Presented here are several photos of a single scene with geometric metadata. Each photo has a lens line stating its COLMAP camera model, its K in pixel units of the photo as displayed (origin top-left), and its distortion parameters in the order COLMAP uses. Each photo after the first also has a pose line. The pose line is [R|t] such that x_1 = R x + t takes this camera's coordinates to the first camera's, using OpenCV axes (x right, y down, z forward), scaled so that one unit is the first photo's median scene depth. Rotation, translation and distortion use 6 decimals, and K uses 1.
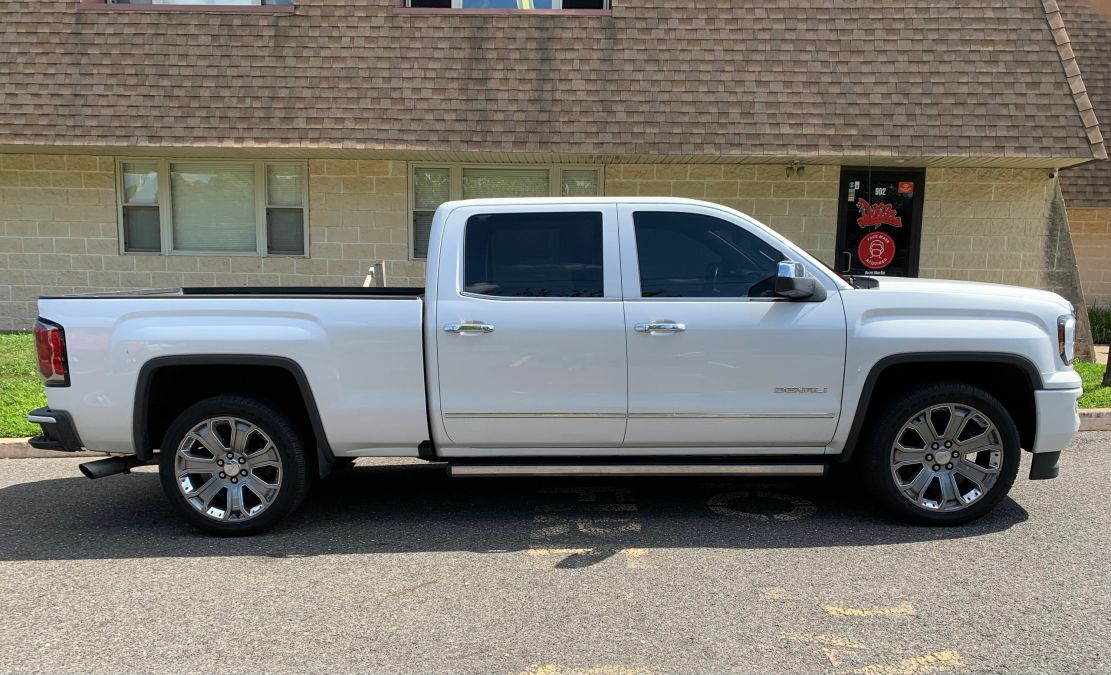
lens RADIAL K [[842.7, 0, 546.8], [0, 842.7, 416.8], [0, 0, 1]] dist [0.003898, 0.007793]
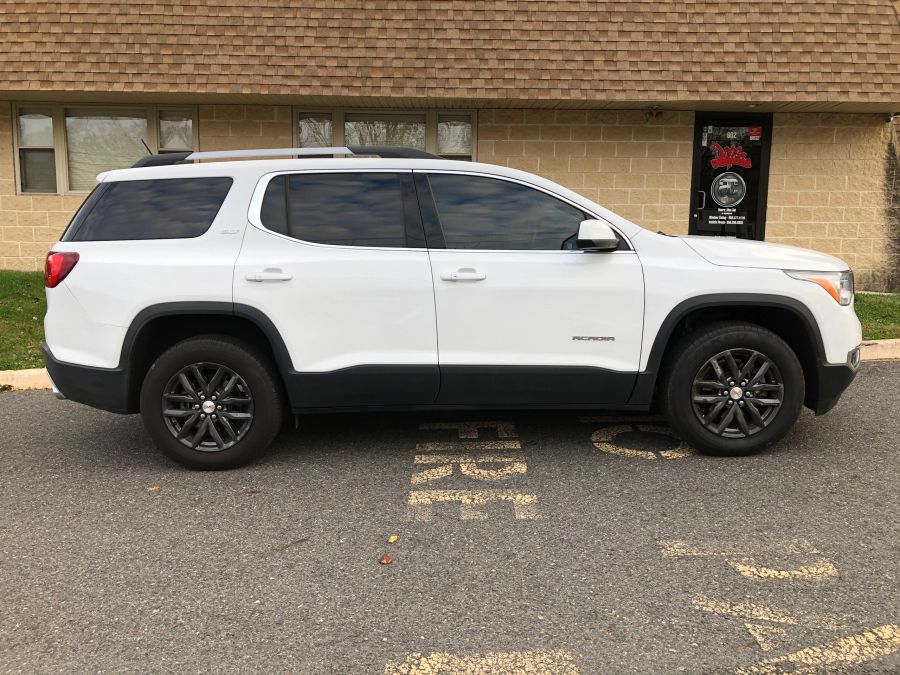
lens RADIAL K [[729.9, 0, 447.7], [0, 729.9, 336.0], [0, 0, 1]] dist [0.009418, 0.009197]
pose [[0.999449, -0.008845, 0.031988, -0.001459], [0.009027, 0.999944, -0.005541, -0.007919], [-0.031937, 0.005827, 0.999473, 0.081508]]
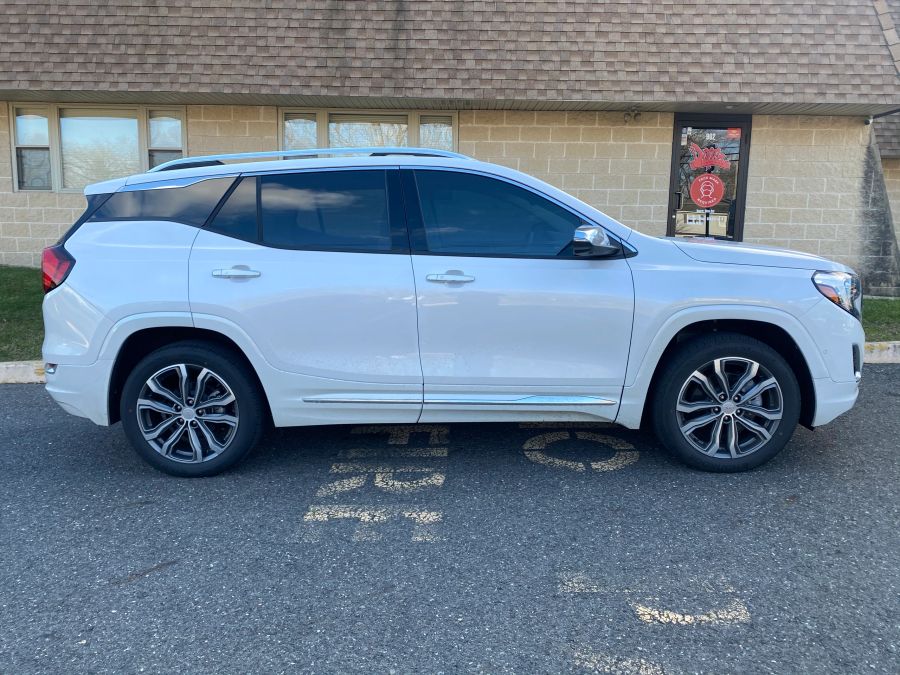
lens RADIAL K [[677.5, 0, 449.4], [0, 677.5, 335.5], [0, 0, 1]] dist [0.012159, -0.007751]
pose [[0.999967, 0.001747, 0.007939, 0.054653], [-0.001773, 0.999993, 0.003231, -0.012804], [-0.007934, -0.003245, 0.999963, 0.133091]]
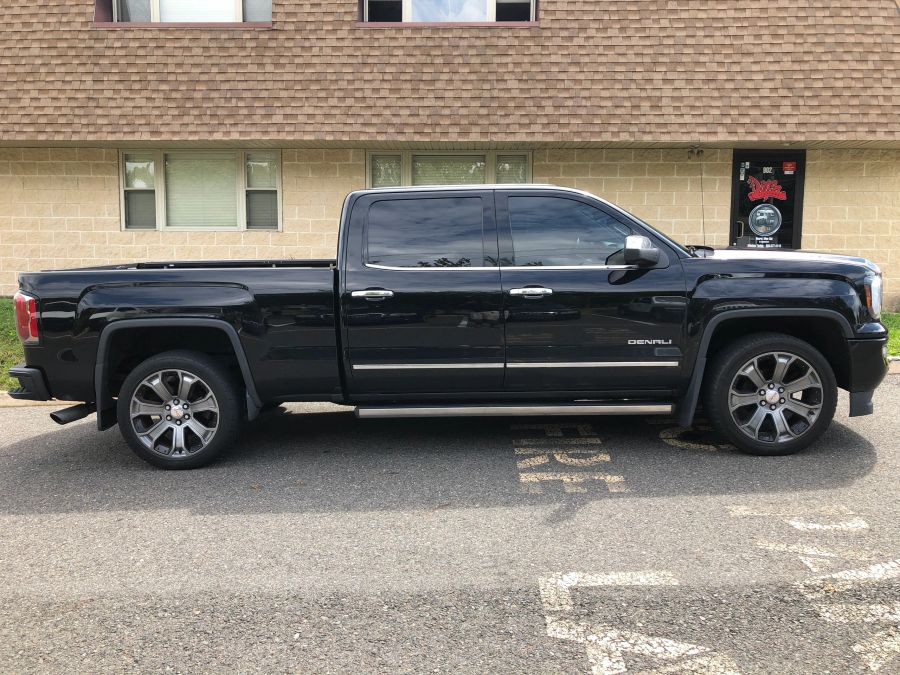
lens RADIAL K [[731.2, 0, 447.1], [0, 731.2, 337.2], [0, 0, 1]] dist [0.007062, 0.005049]
pose [[0.999927, -0.010818, -0.005333, -0.052693], [0.010606, 0.999211, -0.038283, 0.000002], [0.005743, 0.038223, 0.999253, -0.015047]]
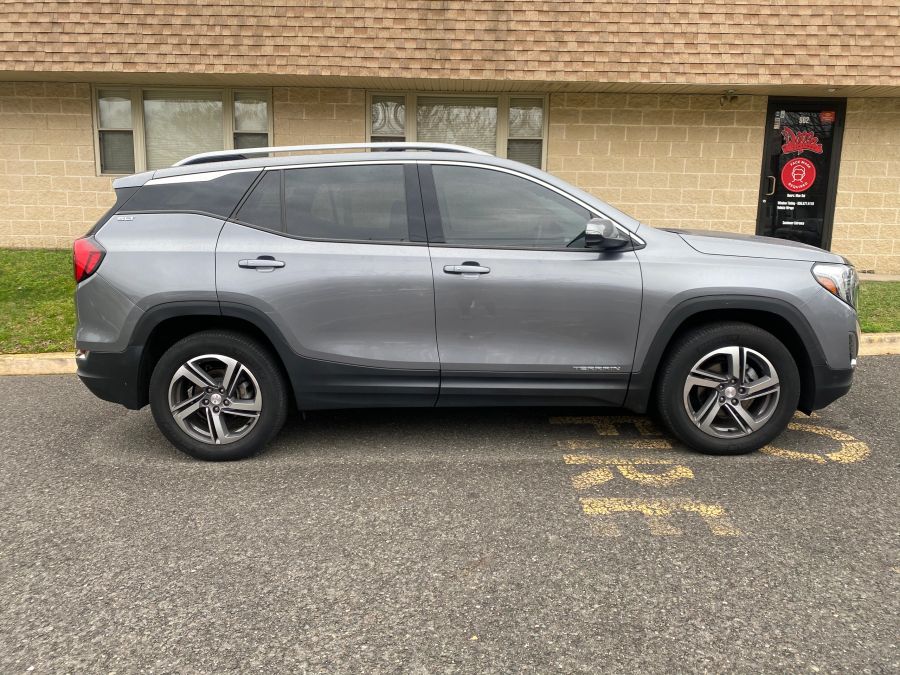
lens RADIAL K [[680.7, 0, 449.0], [0, 680.7, 334.1], [0, 0, 1]] dist [0.005835, 0.001006]
pose [[0.999906, 0.001067, 0.013684, -0.077311], [-0.001452, 0.999602, 0.028156, -0.018153], [-0.013649, -0.028173, 0.999510, 0.135322]]
